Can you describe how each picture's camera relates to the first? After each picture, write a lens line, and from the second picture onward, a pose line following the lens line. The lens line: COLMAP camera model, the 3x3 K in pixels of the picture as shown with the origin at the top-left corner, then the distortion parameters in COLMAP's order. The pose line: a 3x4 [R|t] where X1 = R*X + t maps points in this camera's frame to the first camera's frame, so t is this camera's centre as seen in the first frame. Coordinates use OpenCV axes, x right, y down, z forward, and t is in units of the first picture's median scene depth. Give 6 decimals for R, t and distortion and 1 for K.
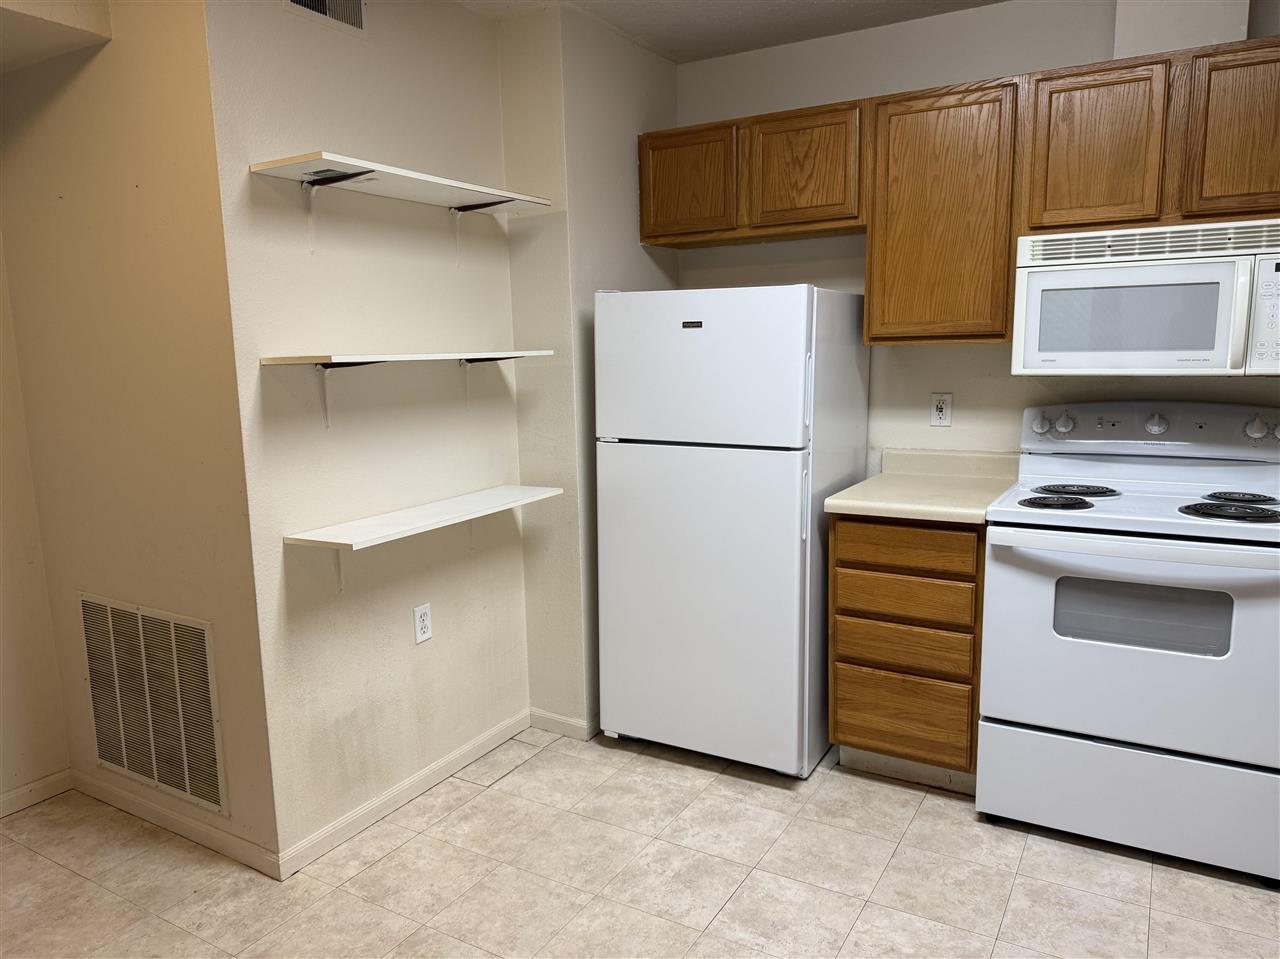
lens RADIAL K [[900.7, 0, 643.2], [0, 900.7, 487.9], [0, 0, 1]] dist [0.056342, -0.061011]
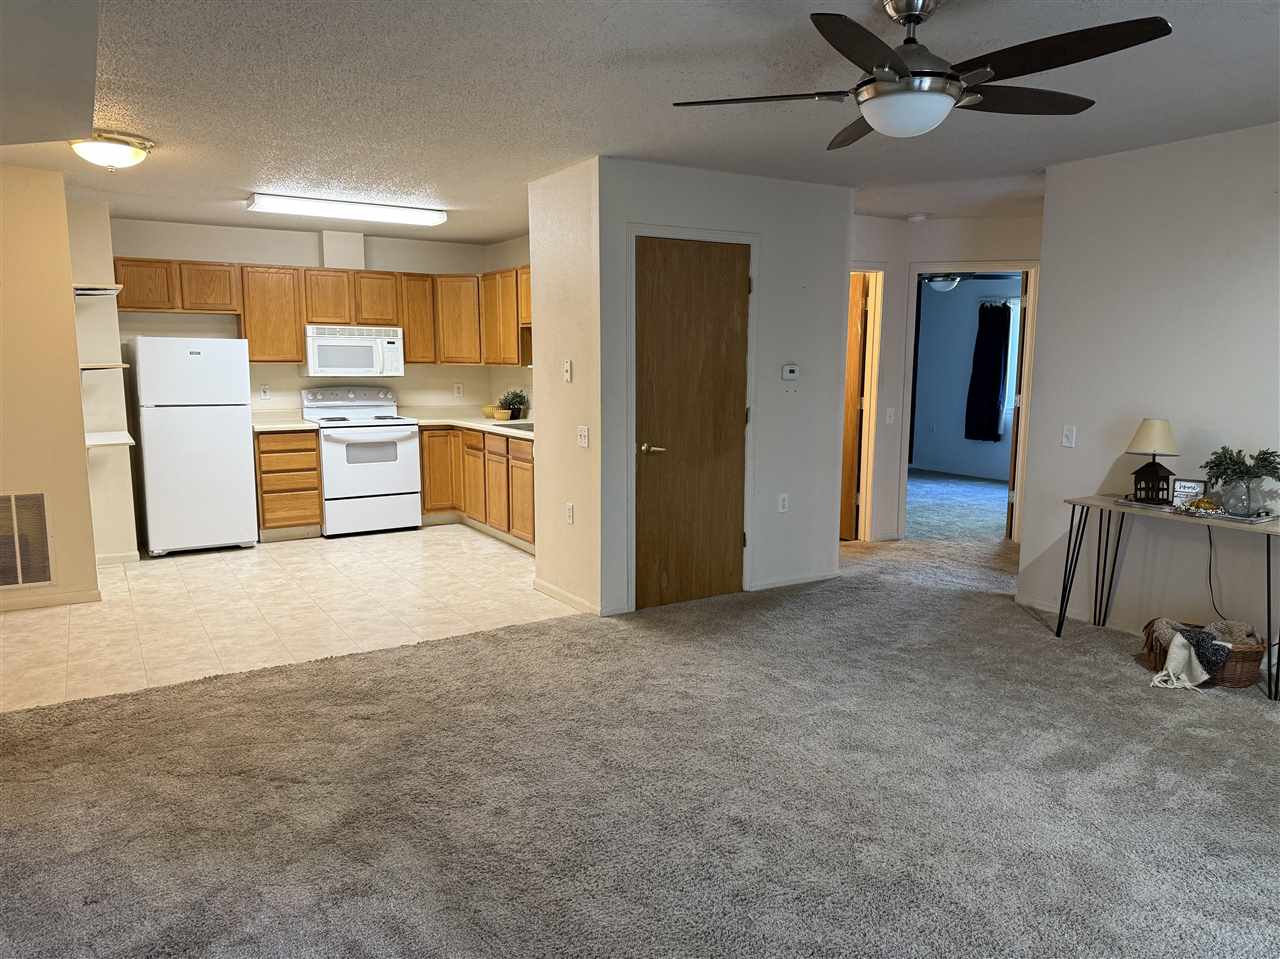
lens RADIAL K [[900.7, 0, 643.2], [0, 900.7, 487.9], [0, 0, 1]] dist [0.056342, -0.061011]
pose [[0.469039, -0.105562, 0.876846, -1.517839], [0.129108, 0.990361, 0.050166, 0.195292], [-0.873689, 0.089678, 0.478147, -1.113126]]
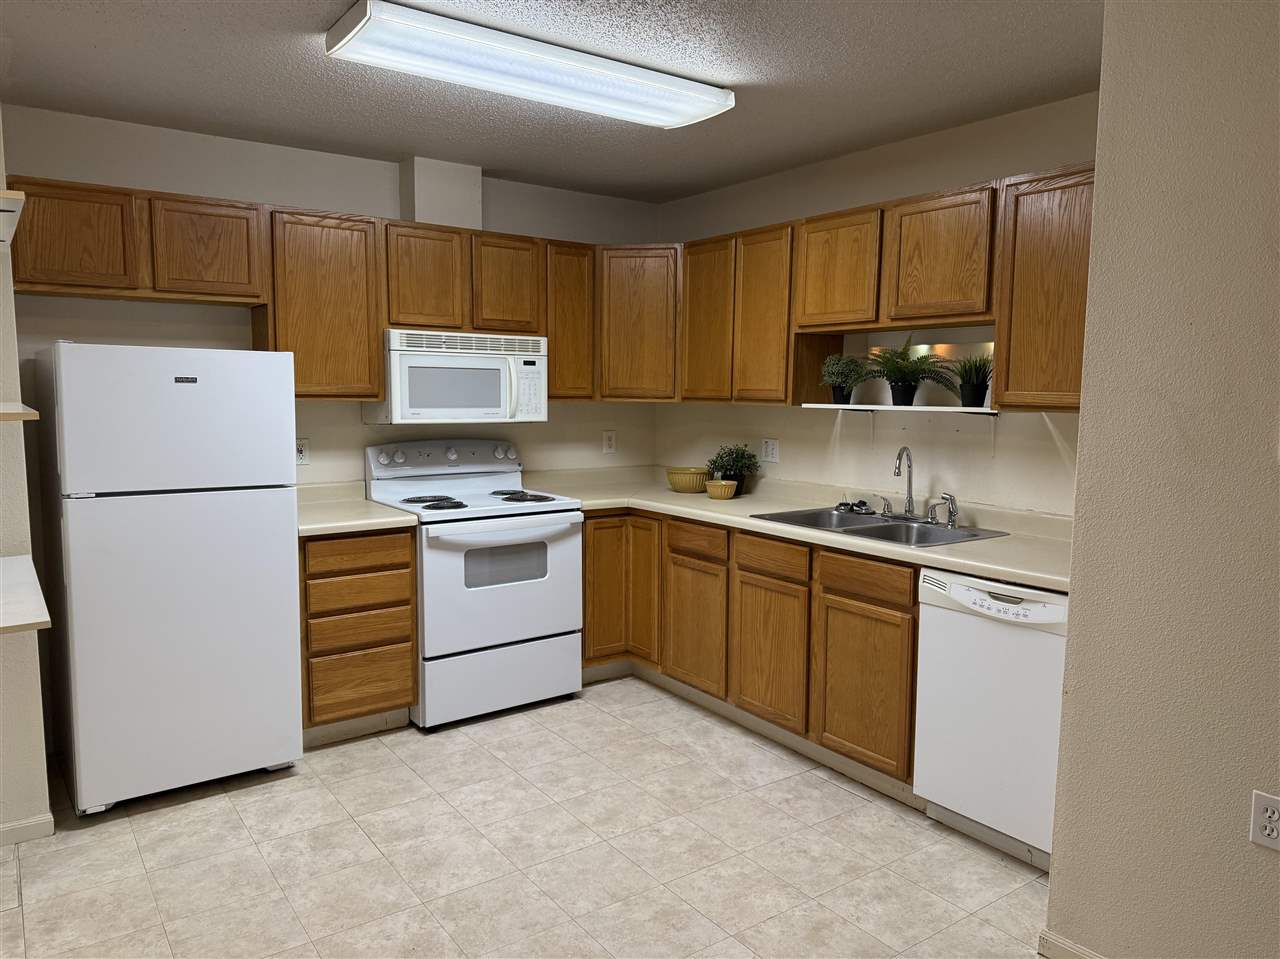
lens RADIAL K [[905.3, 0, 636.0], [0, 905.3, 480.8], [0, 0, 1]] dist [0.118545, -0.141500]
pose [[0.410576, -0.072946, 0.908904, -0.754462], [0.128665, 0.991456, 0.021450, -0.016353], [-0.902703, 0.108137, 0.416454, 0.062177]]
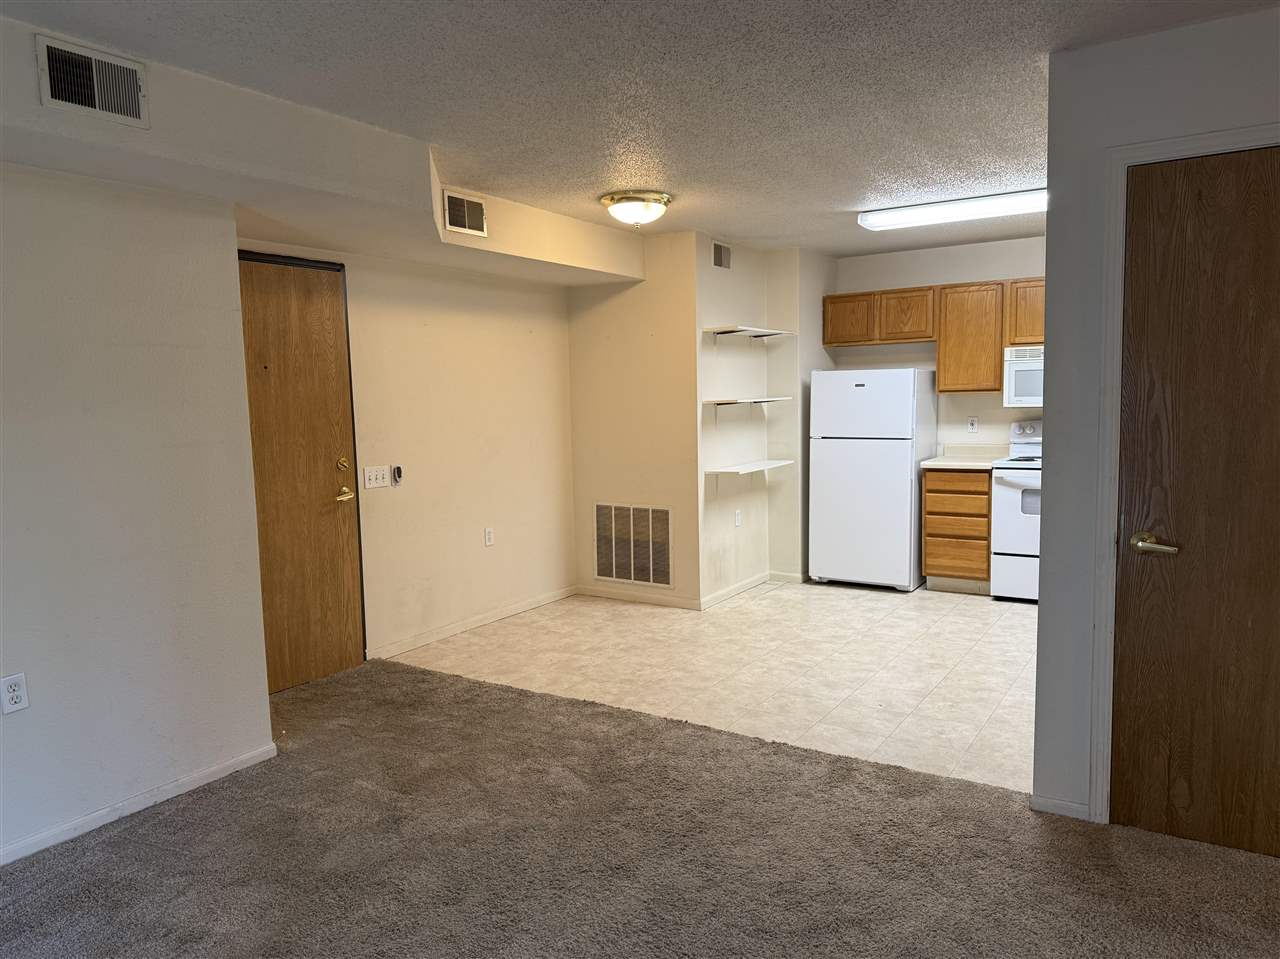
lens RADIAL K [[892.2, 0, 633.6], [0, 892.2, 483.3], [0, 0, 1]] dist [0.063229, -0.069501]
pose [[0.998850, 0.001772, -0.047920, -0.416479], [-0.004512, 0.998356, -0.057138, 0.201331], [0.047740, 0.057288, 0.997216, -1.295568]]
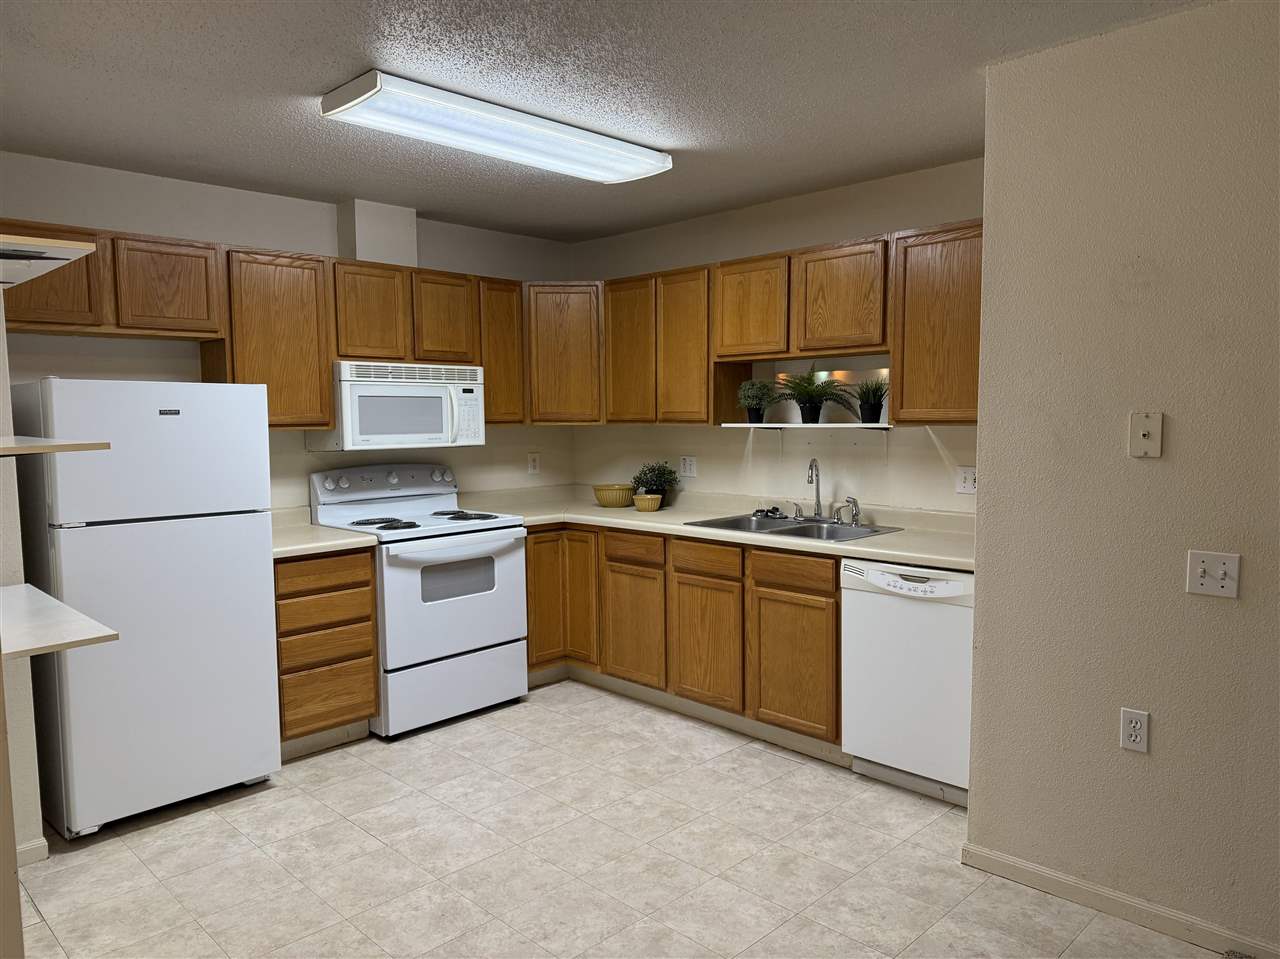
lens RADIAL K [[899.7, 0, 634.2], [0, 899.7, 485.2], [0, 0, 1]] dist [0.123118, -0.139668]
pose [[0.257749, -0.062641, 0.964179, -0.936175], [0.158585, 0.987106, 0.021737, -0.023451], [-0.953109, 0.147302, 0.264360, 0.148667]]
